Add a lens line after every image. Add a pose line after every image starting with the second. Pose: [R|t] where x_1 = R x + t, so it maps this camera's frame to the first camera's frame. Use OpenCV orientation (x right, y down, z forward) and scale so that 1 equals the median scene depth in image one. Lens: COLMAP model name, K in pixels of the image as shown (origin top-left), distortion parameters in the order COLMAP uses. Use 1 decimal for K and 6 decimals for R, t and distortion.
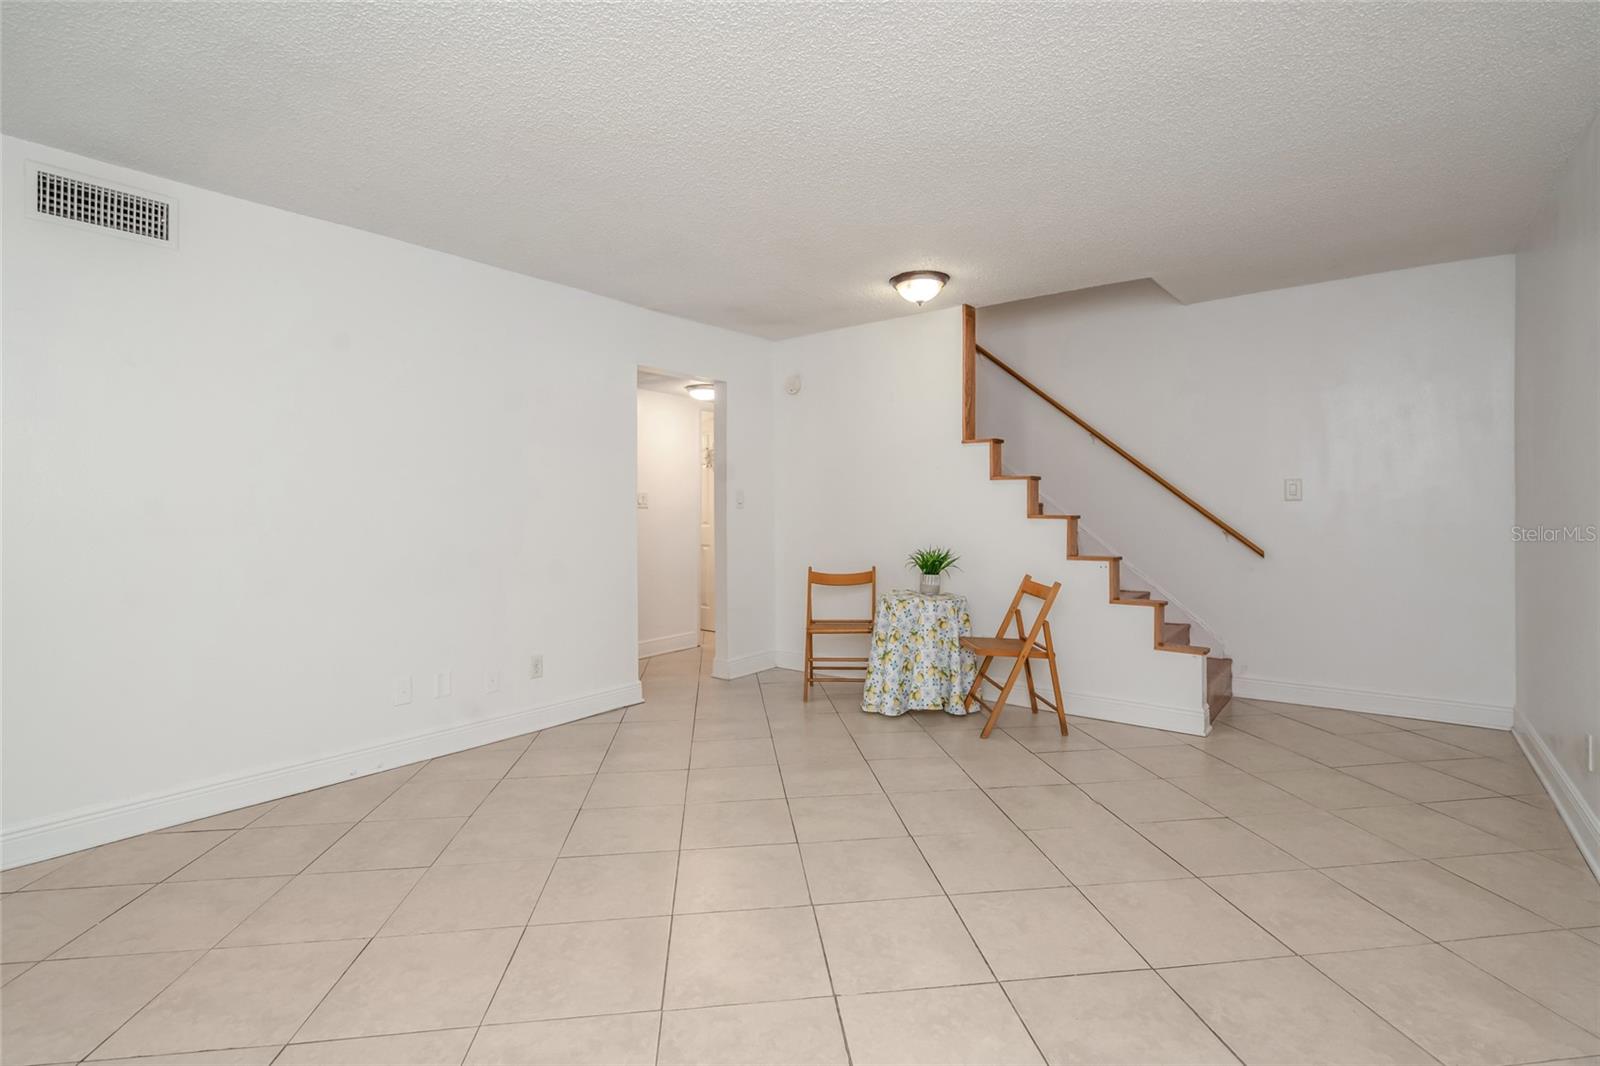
lens RADIAL K [[737.2, 0, 811.6], [0, 737.2, 521.4], [0, 0, 1]] dist [0.000165, 0.000284]
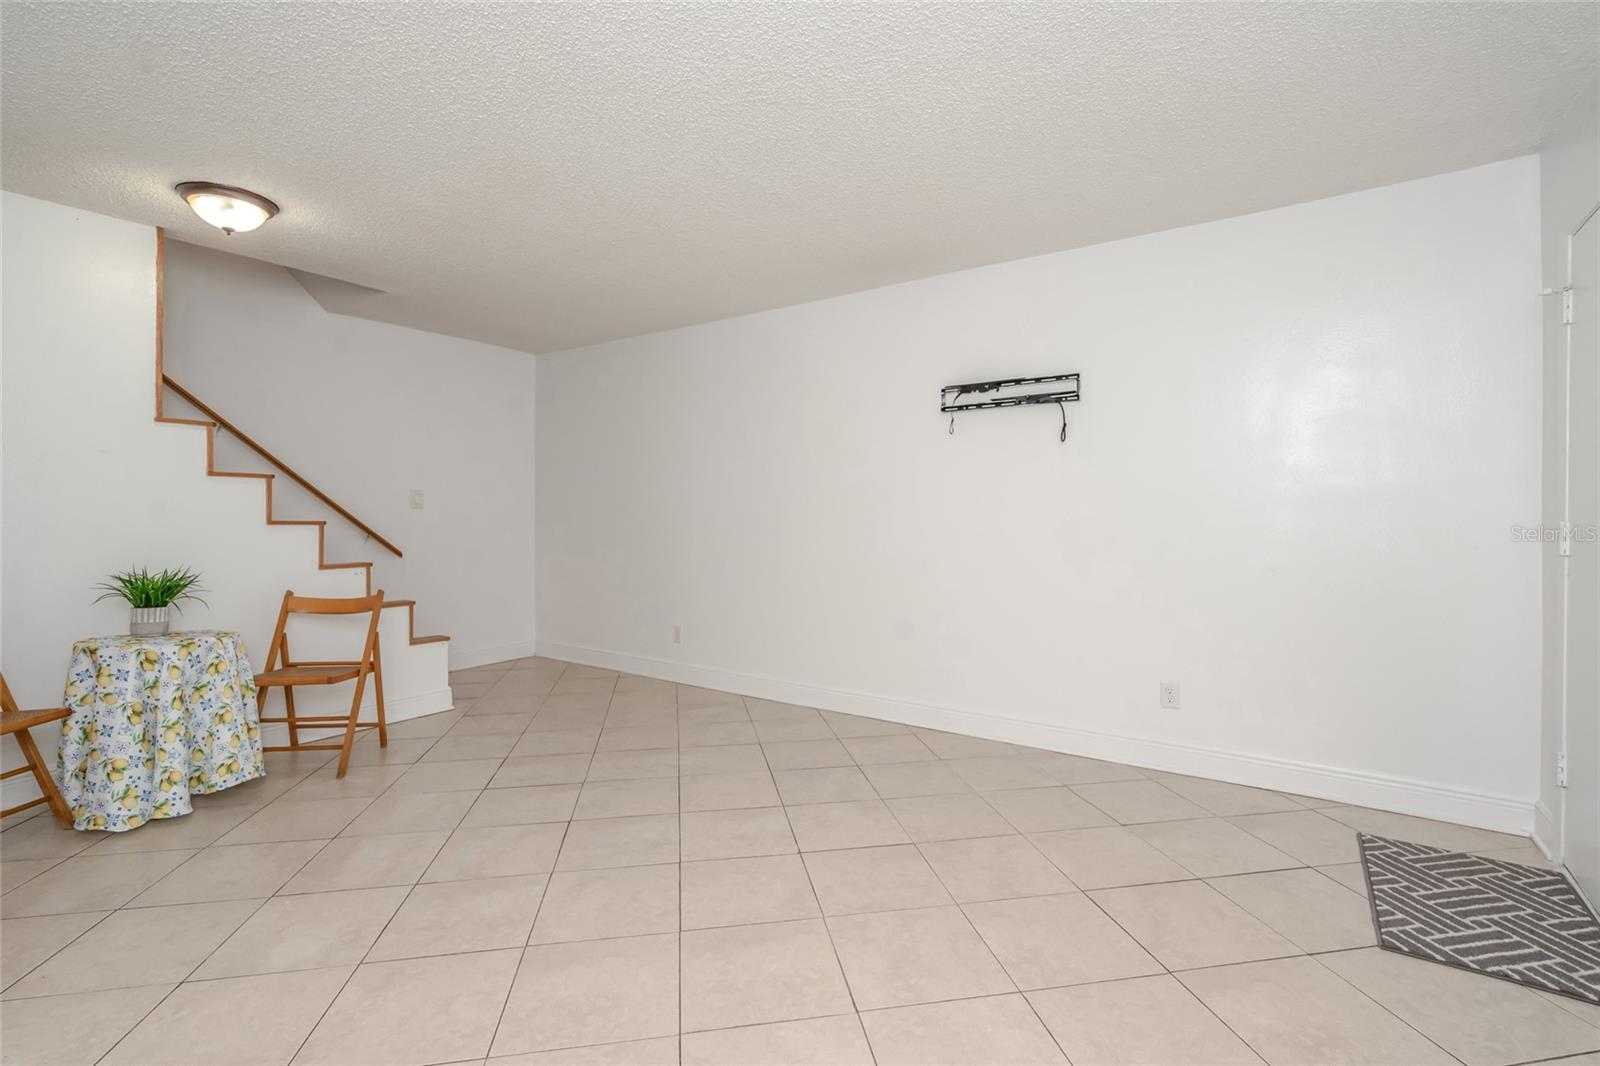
lens RADIAL K [[729.3, 0, 800.0], [0, 729.3, 533.0], [0, 0, 1]] dist [0.012116, 0.000028]
pose [[-0.043996, -0.019705, 0.998837, -0.597819], [0.011030, 0.999735, 0.020209, -0.005432], [-0.998971, 0.011907, -0.043767, 0.453903]]
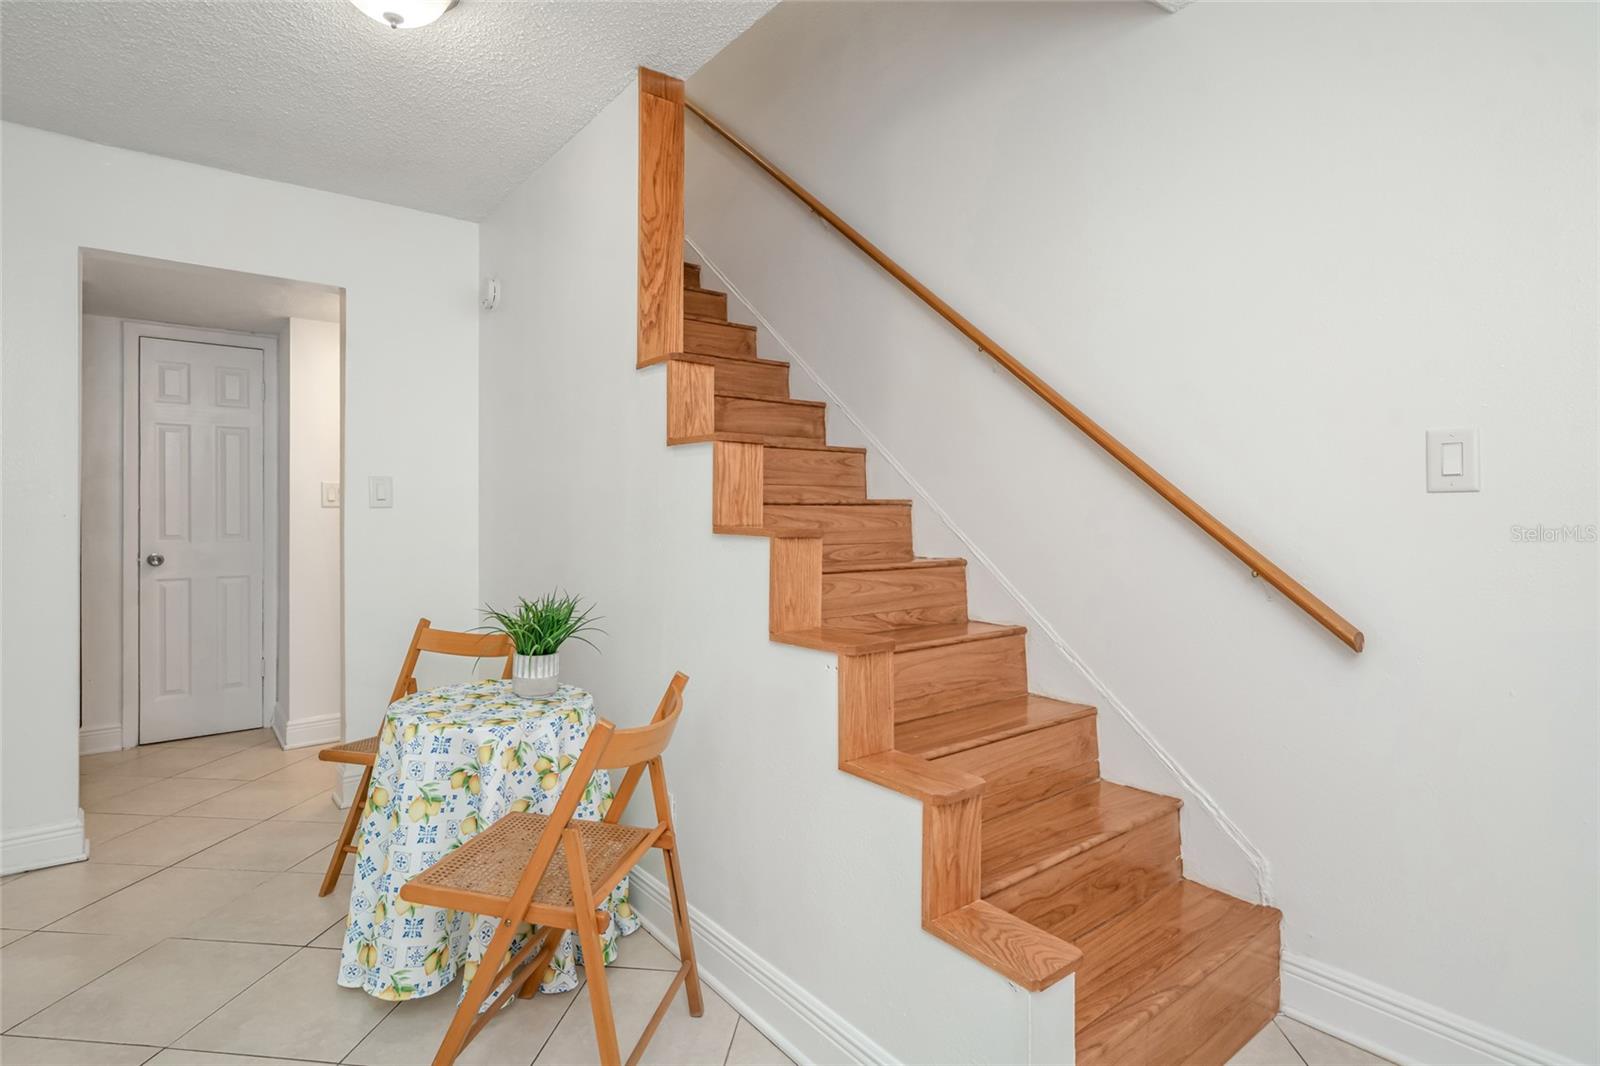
lens RADIAL K [[784.9, 0, 807.6], [0, 784.9, 519.2], [0, 0, 1]] dist [0.002017, 0.000204]
pose [[0.973072, 0.010531, -0.230260, 0.472053], [-0.013247, 0.999860, -0.010251, -0.009233], [0.230120, 0.013025, 0.973075, 0.607623]]
